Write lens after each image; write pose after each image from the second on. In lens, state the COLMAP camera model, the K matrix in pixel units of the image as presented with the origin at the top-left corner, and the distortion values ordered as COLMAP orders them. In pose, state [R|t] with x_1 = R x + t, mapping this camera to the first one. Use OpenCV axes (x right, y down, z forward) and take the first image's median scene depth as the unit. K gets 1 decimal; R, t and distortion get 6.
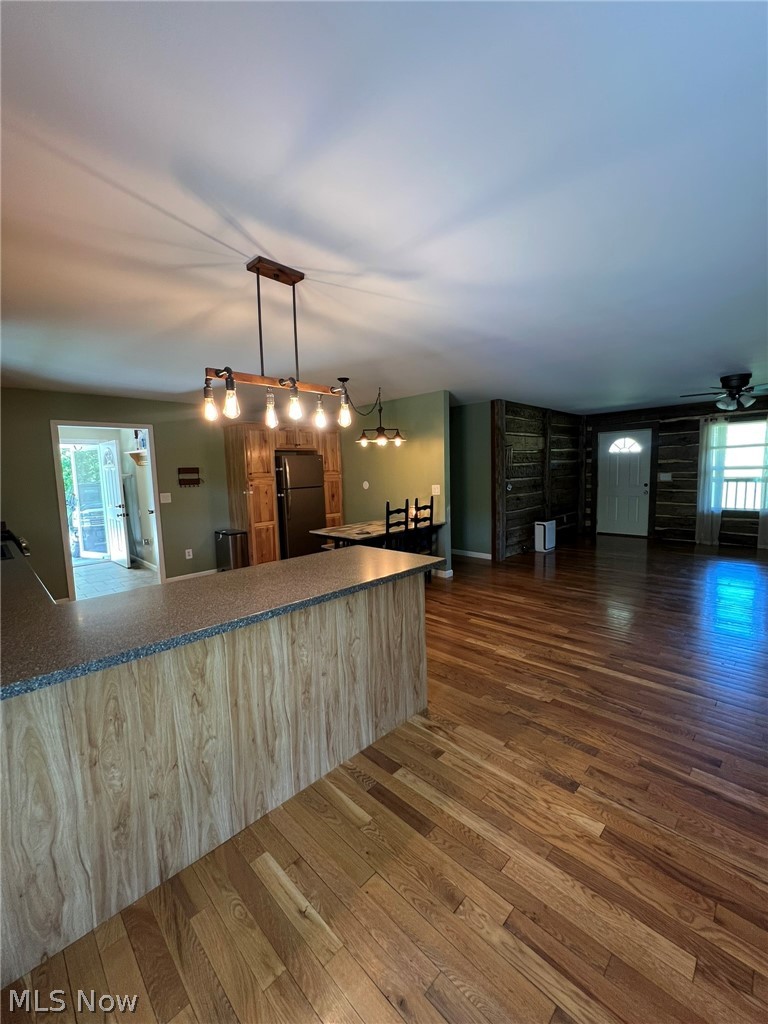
lens RADIAL K [[410.7, 0, 383.1], [0, 410.7, 511.9], [0, 0, 1]] dist [-0.003578, 0.000471]
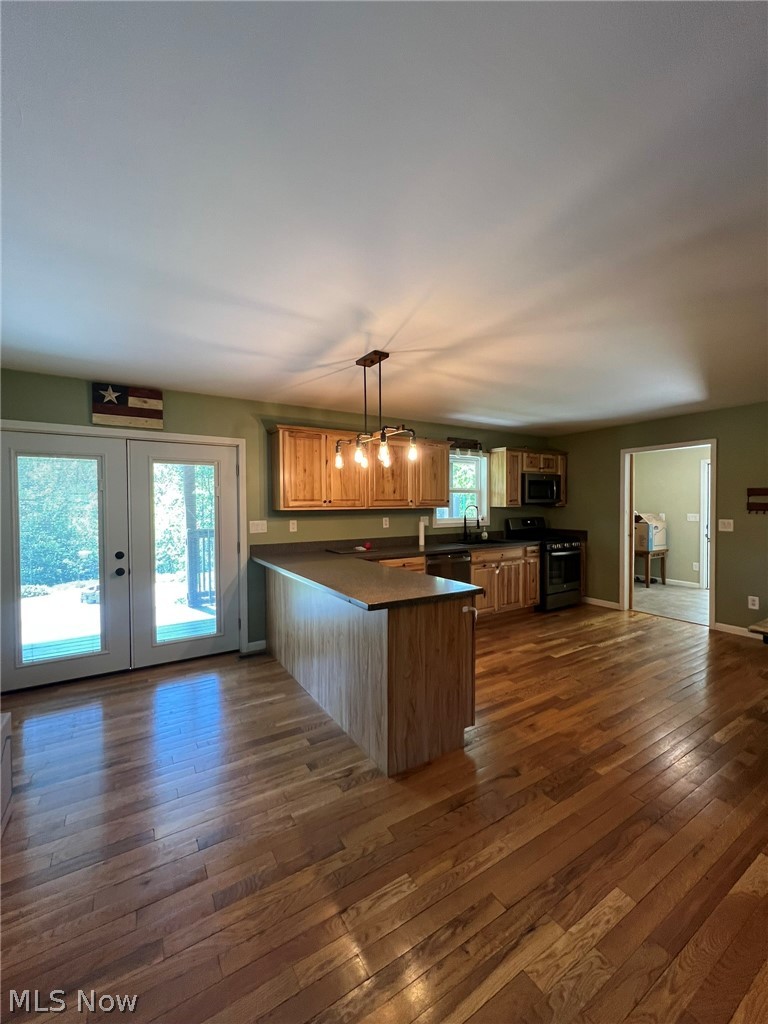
lens RADIAL K [[410.7, 0, 383.1], [0, 410.7, 511.9], [0, 0, 1]] dist [-0.003578, 0.000471]
pose [[-0.227444, 0.050188, -0.972497, 0.457768], [-0.085058, 0.993830, 0.071182, -0.066501], [0.970069, 0.098908, -0.221772, 0.565461]]
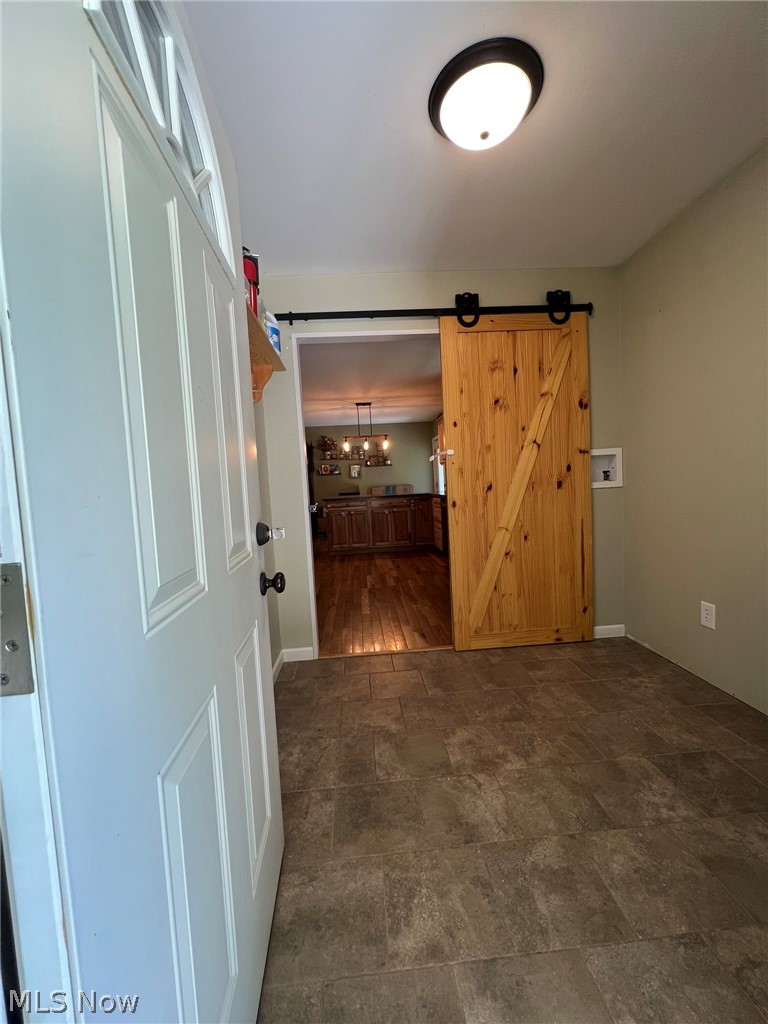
lens RADIAL K [[410.7, 0, 383.1], [0, 410.7, 511.9], [0, 0, 1]] dist [-0.003578, 0.000471]
pose [[-0.748234, 0.023273, 0.663027, -1.040167], [0.141885, 0.981876, 0.125654, -0.048903], [-0.648086, 0.188092, -0.737975, 1.423127]]
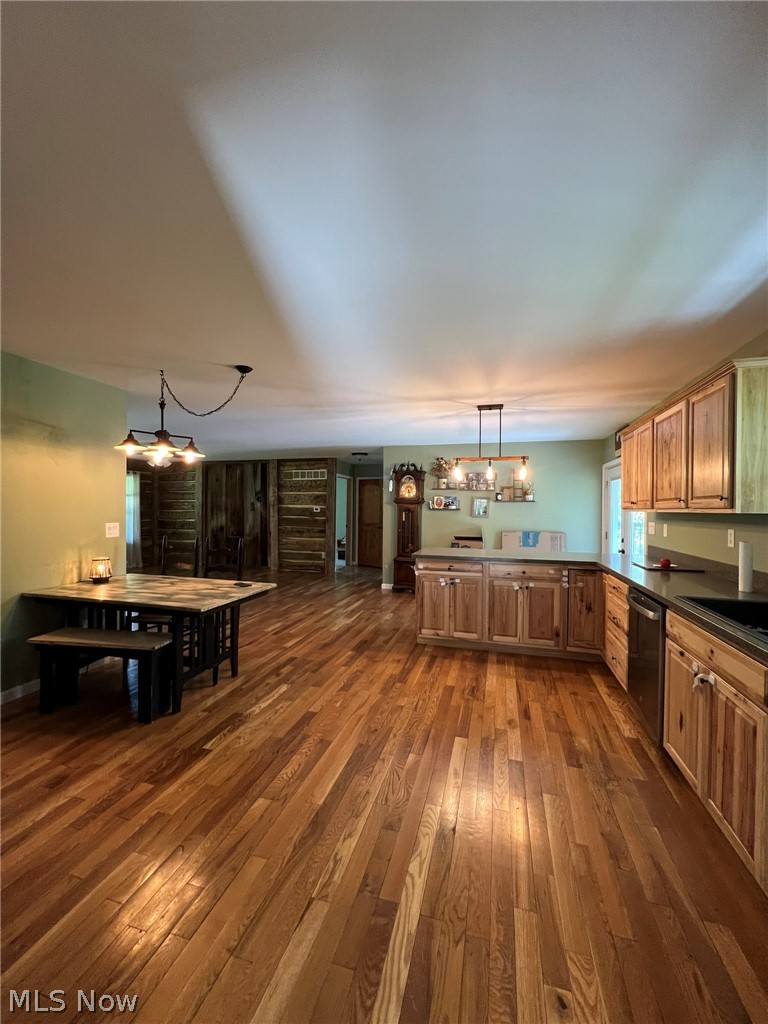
lens RADIAL K [[410.7, 0, 383.1], [0, 410.7, 511.9], [0, 0, 1]] dist [-0.003578, 0.000471]
pose [[-0.485748, 0.019157, 0.873889, -0.731964], [0.093237, 0.995192, 0.030009, -0.067832], [-0.869112, 0.096056, -0.485198, 1.023773]]
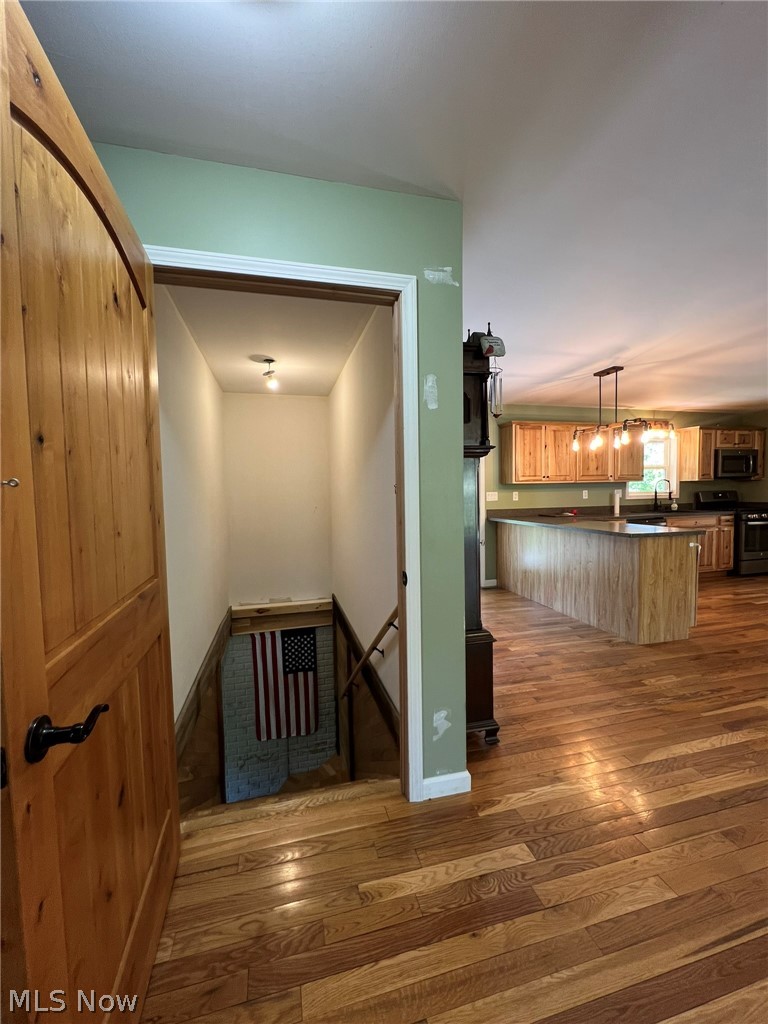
lens RADIAL K [[410.7, 0, 383.1], [0, 410.7, 511.9], [0, 0, 1]] dist [-0.003578, 0.000471]
pose [[-0.507239, 0.082745, -0.857824, 0.829287], [-0.053361, 0.990455, 0.127091, -0.042534], [0.860152, 0.110240, -0.497982, 0.453726]]
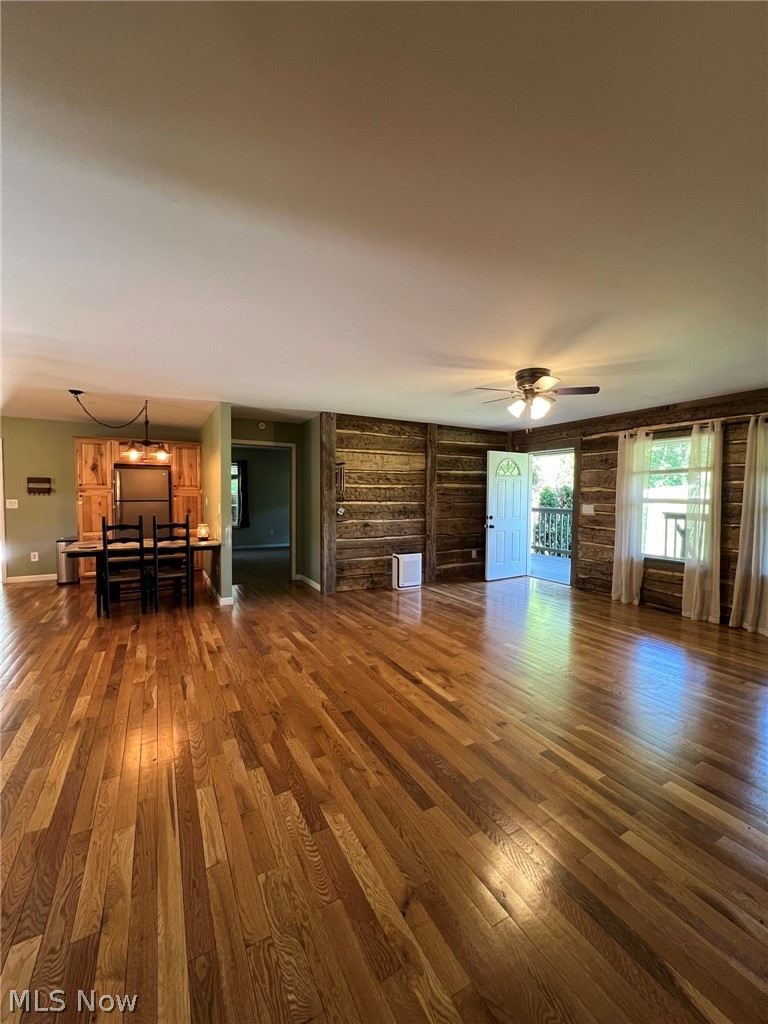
lens RADIAL K [[410.7, 0, 383.1], [0, 410.7, 511.9], [0, 0, 1]] dist [-0.003578, 0.000471]
pose [[0.960599, 0.050734, -0.273269, 0.805217], [-0.065493, 0.996831, -0.045156, -0.030928], [0.270112, 0.061274, 0.960877, 0.229970]]
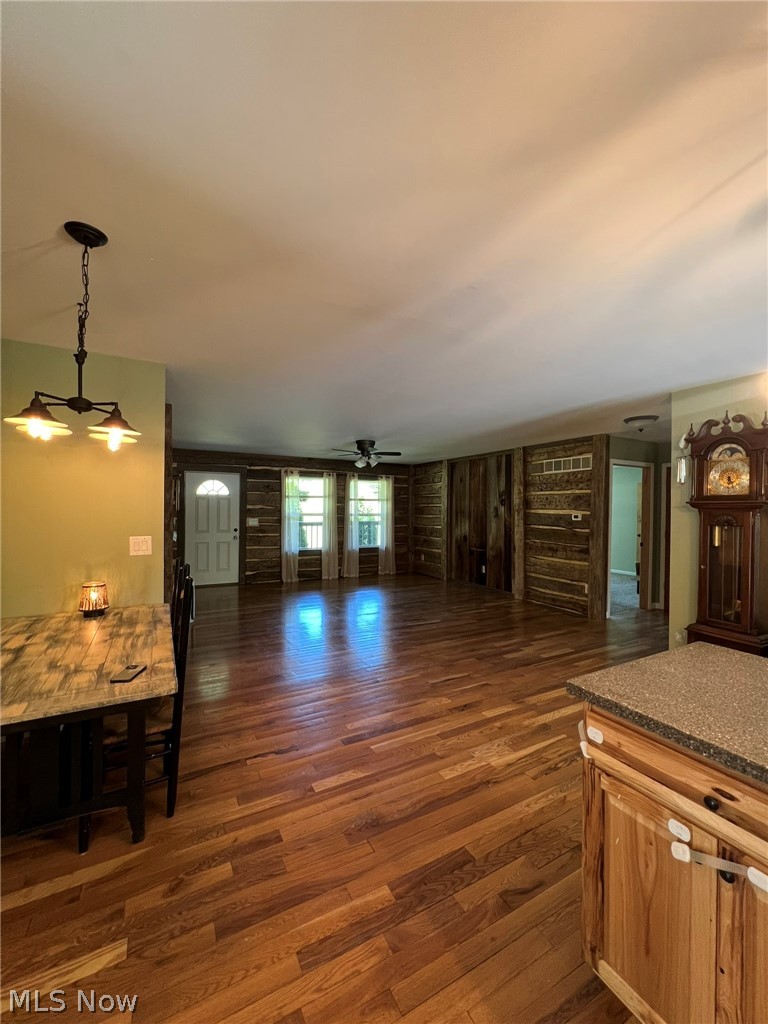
lens RADIAL K [[410.7, 0, 383.1], [0, 410.7, 511.9], [0, 0, 1]] dist [-0.003578, 0.000471]
pose [[0.284355, 0.025997, 0.958367, -0.307903], [0.078178, 0.995674, -0.050205, -0.050467], [-0.955526, 0.089199, 0.281092, 0.608932]]
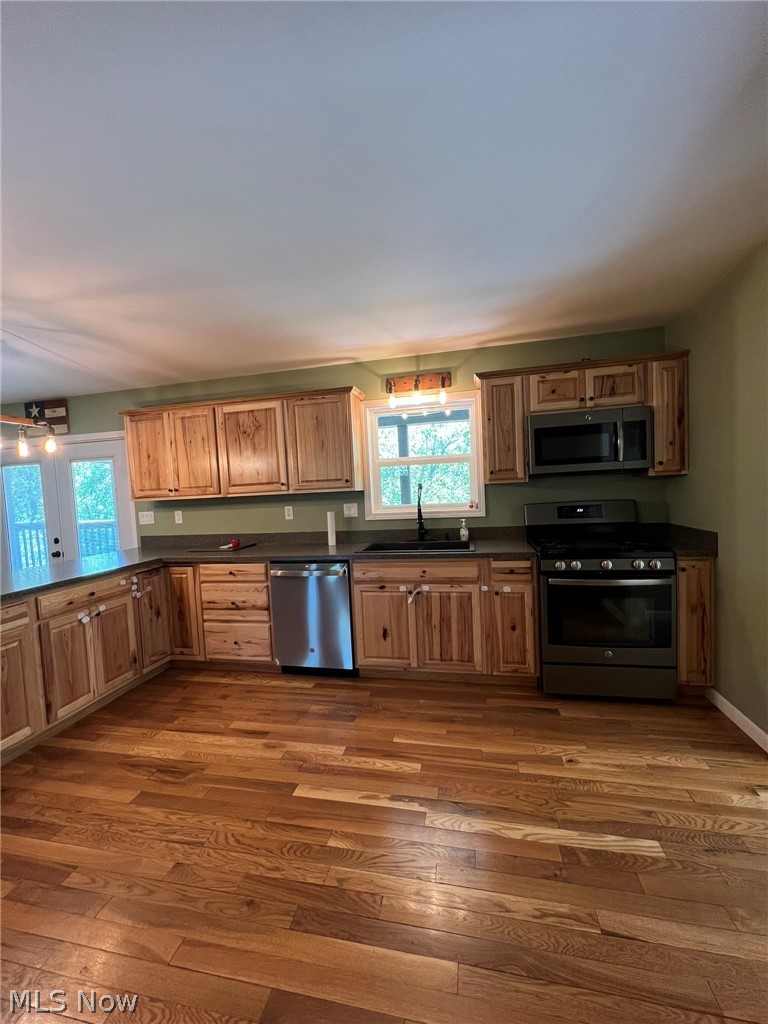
lens RADIAL K [[410.7, 0, 383.1], [0, 410.7, 511.9], [0, 0, 1]] dist [-0.003578, 0.000471]
pose [[-0.838589, 0.098652, -0.535758, -0.229307], [0.018385, 0.988031, 0.153155, -0.083568], [0.544454, 0.118584, -0.830366, 1.056366]]
